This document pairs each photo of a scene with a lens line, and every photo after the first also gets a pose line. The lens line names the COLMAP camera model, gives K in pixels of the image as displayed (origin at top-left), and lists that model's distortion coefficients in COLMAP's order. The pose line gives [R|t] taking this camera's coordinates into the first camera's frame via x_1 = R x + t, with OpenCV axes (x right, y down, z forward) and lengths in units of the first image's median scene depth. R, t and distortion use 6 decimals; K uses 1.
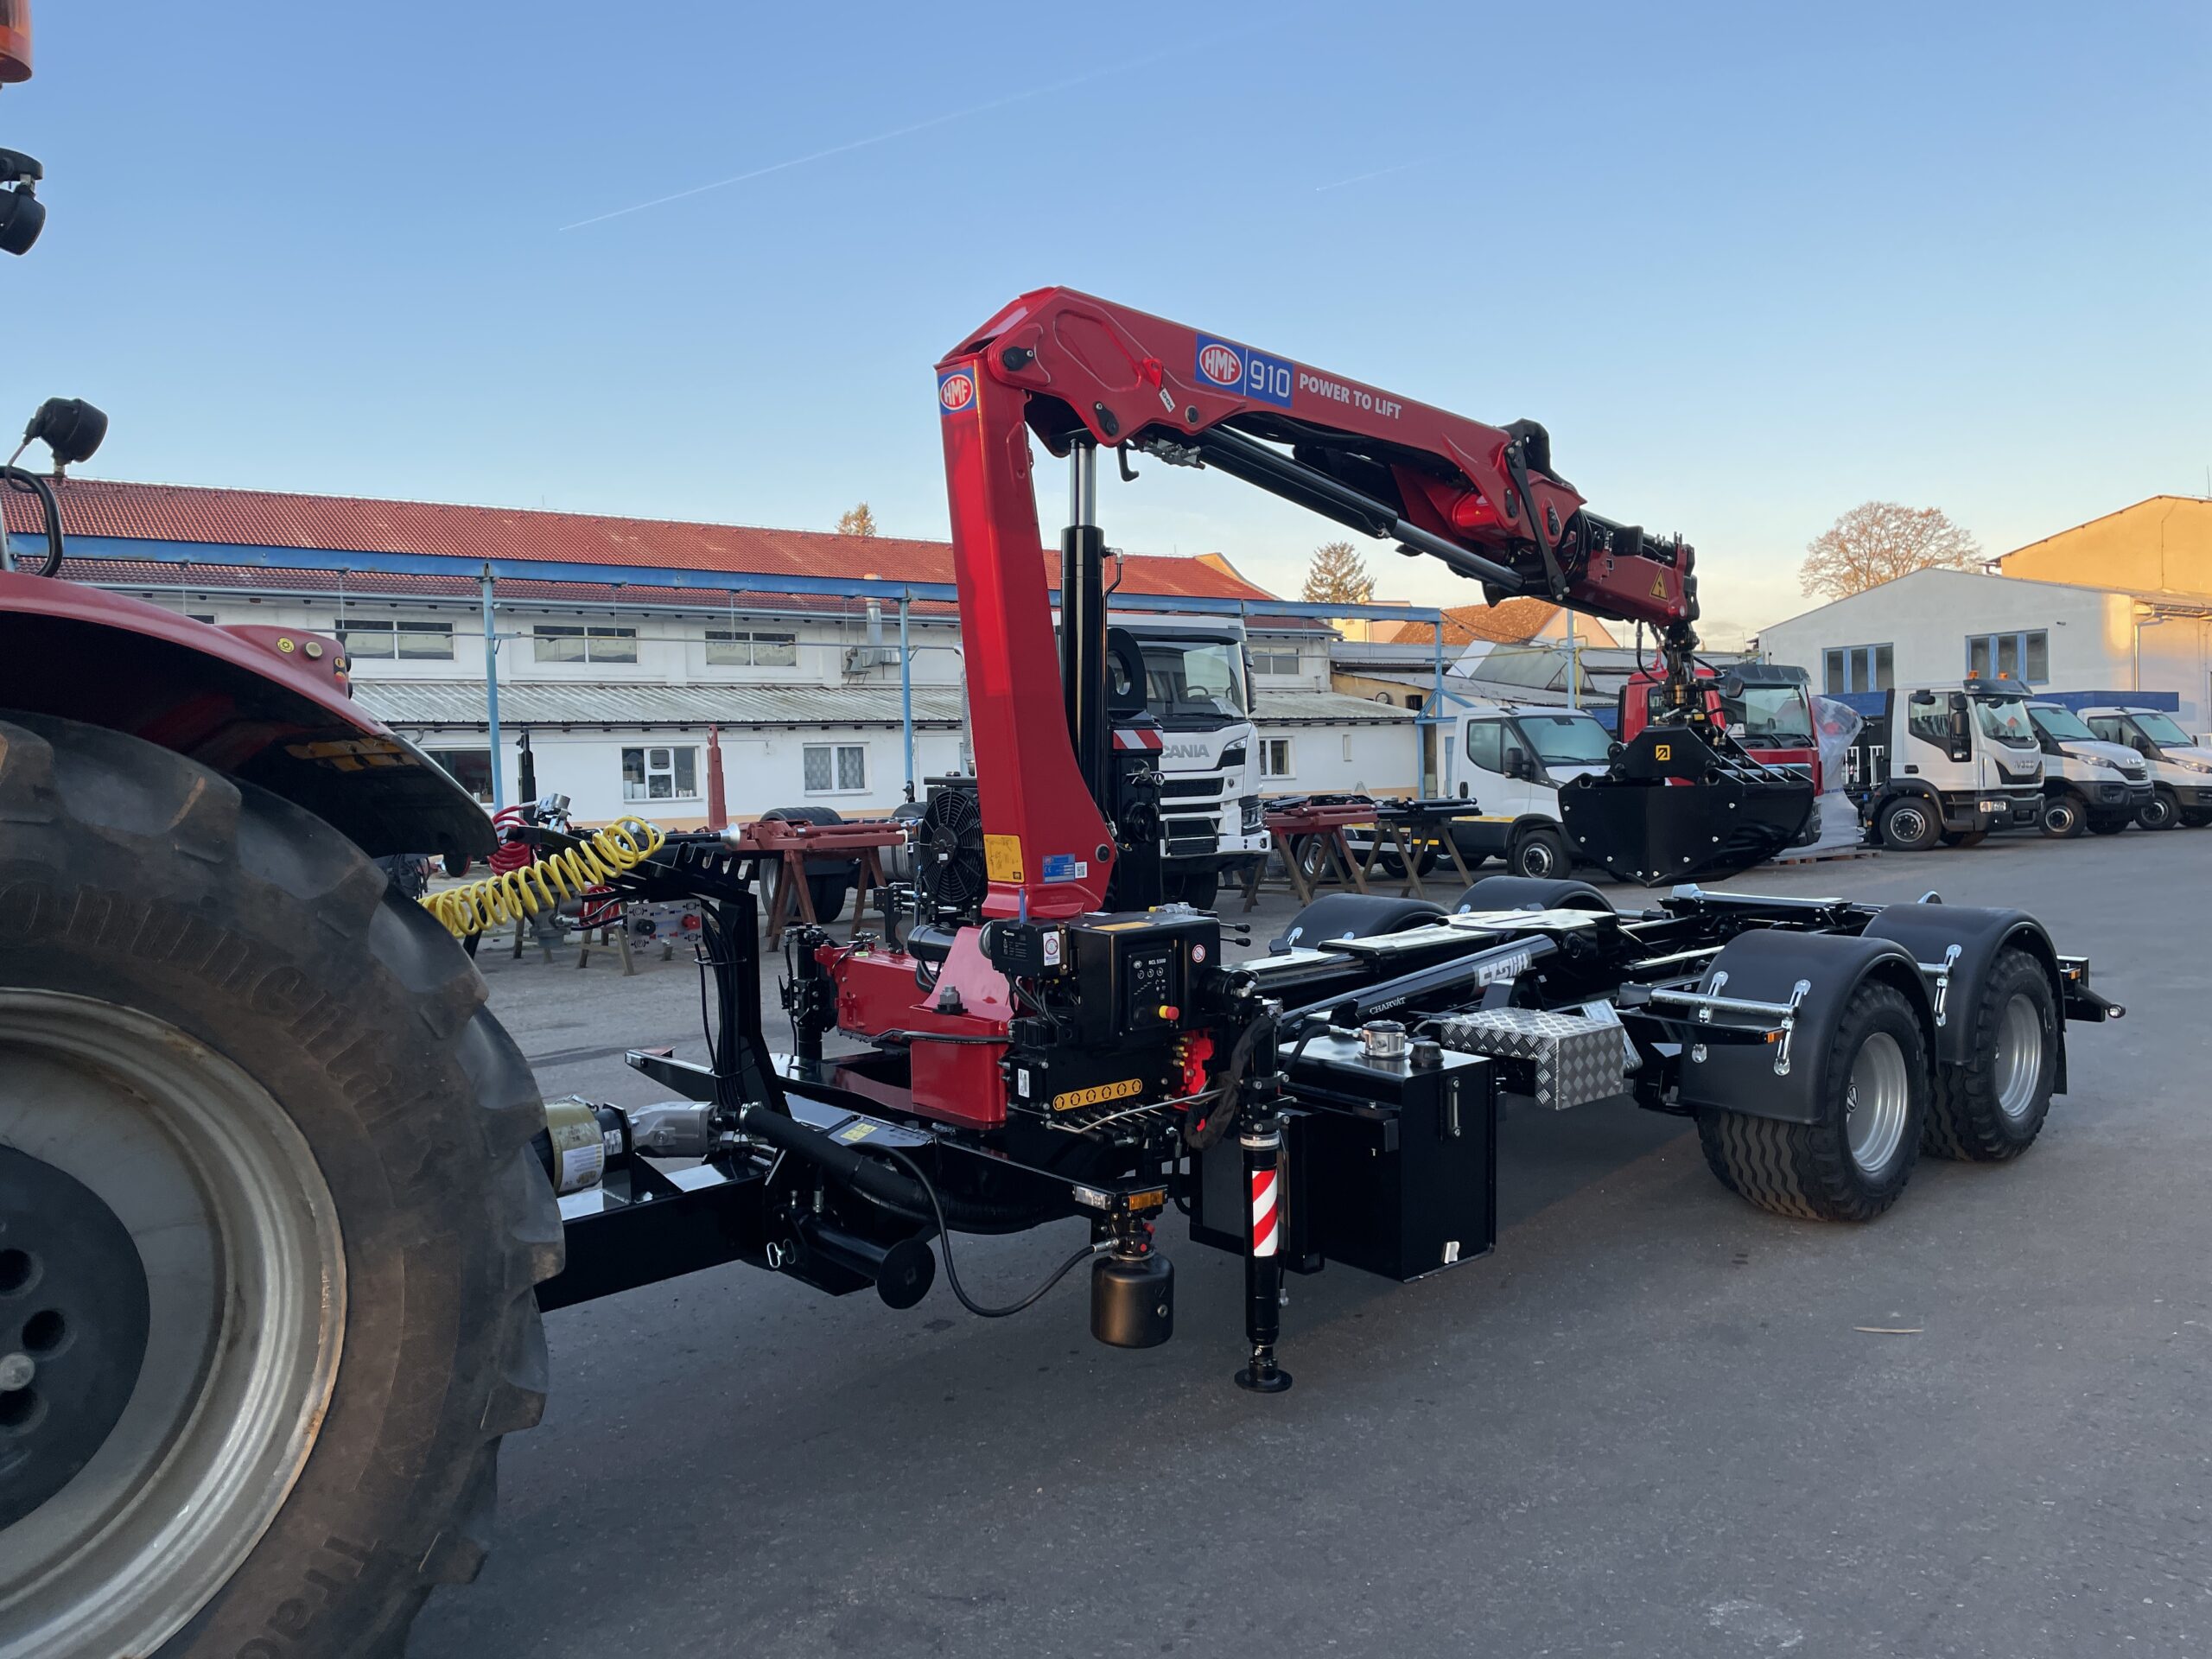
lens RADIAL K [[1692.2, 0, 1106.0], [0, 1692.2, 829.5], [0, 0, 1]] dist [0.109279, -0.158008]
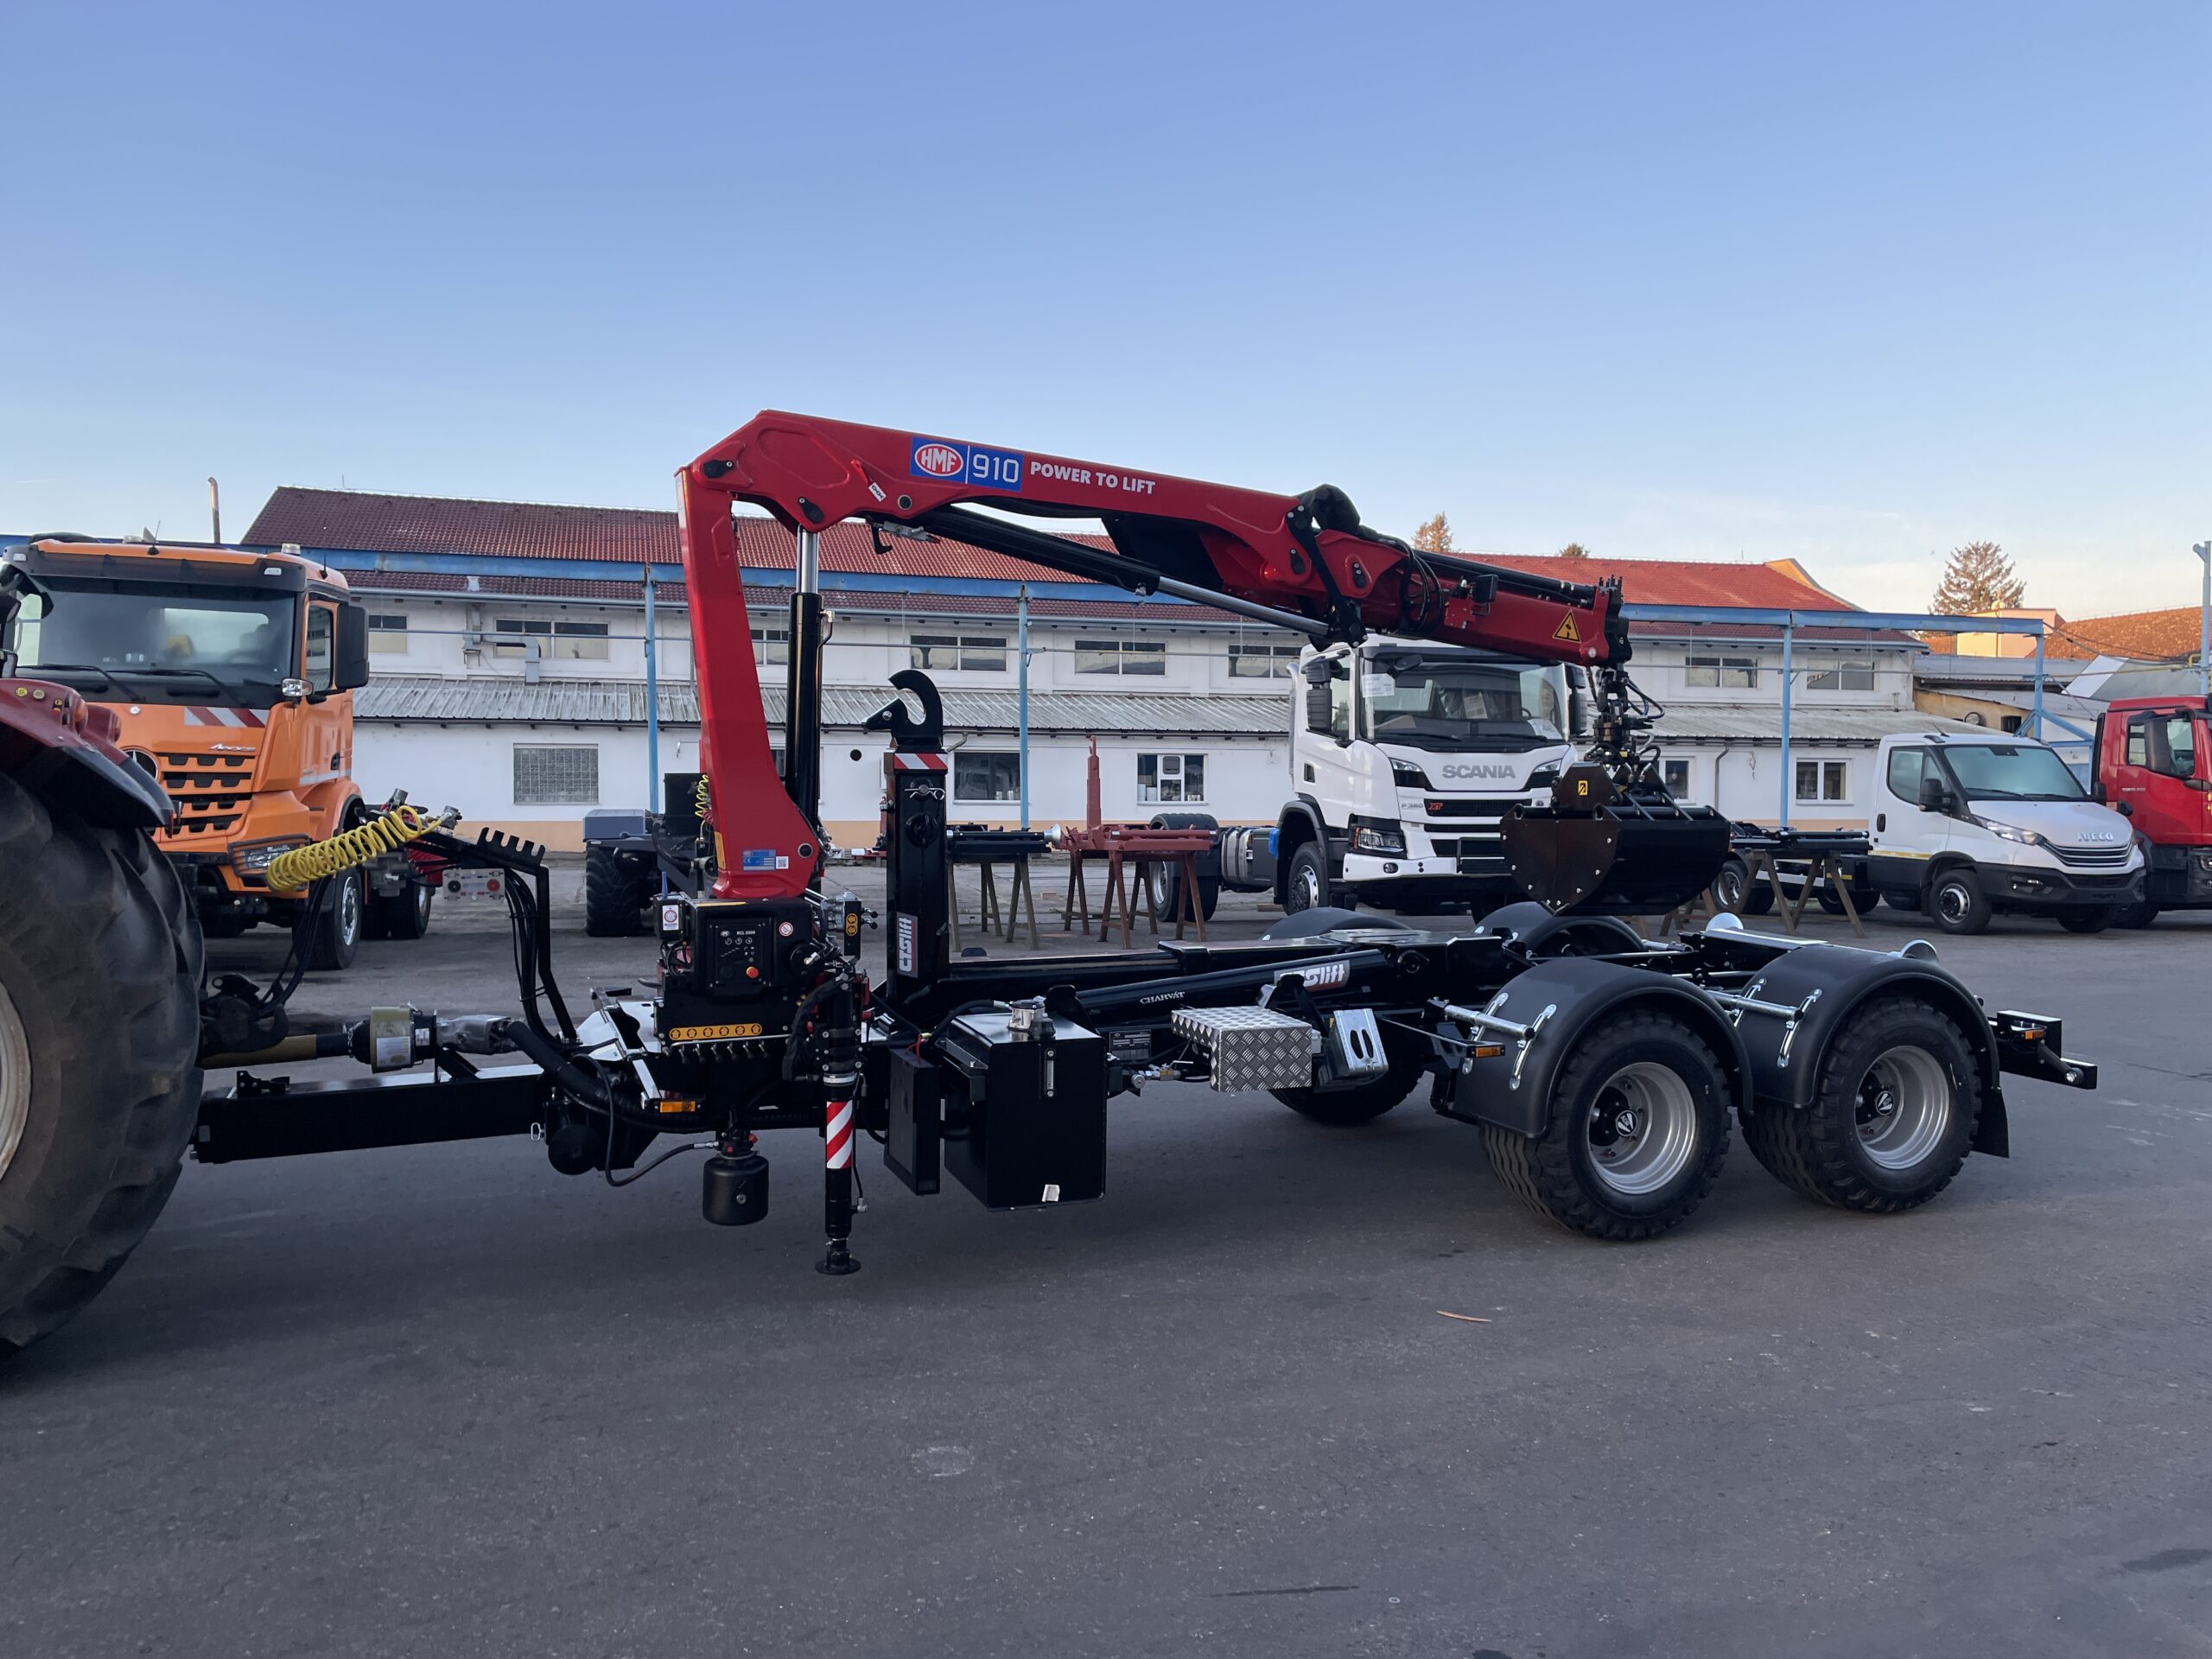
lens RADIAL K [[1692.7, 0, 1100.9], [0, 1692.7, 839.4], [0, 0, 1]] dist [0.088789, -0.128814]
pose [[0.936964, 0.043905, -0.346657, 0.427171], [-0.043761, 0.999008, 0.008247, -0.009599], [0.346676, 0.007443, 0.937956, -0.077200]]
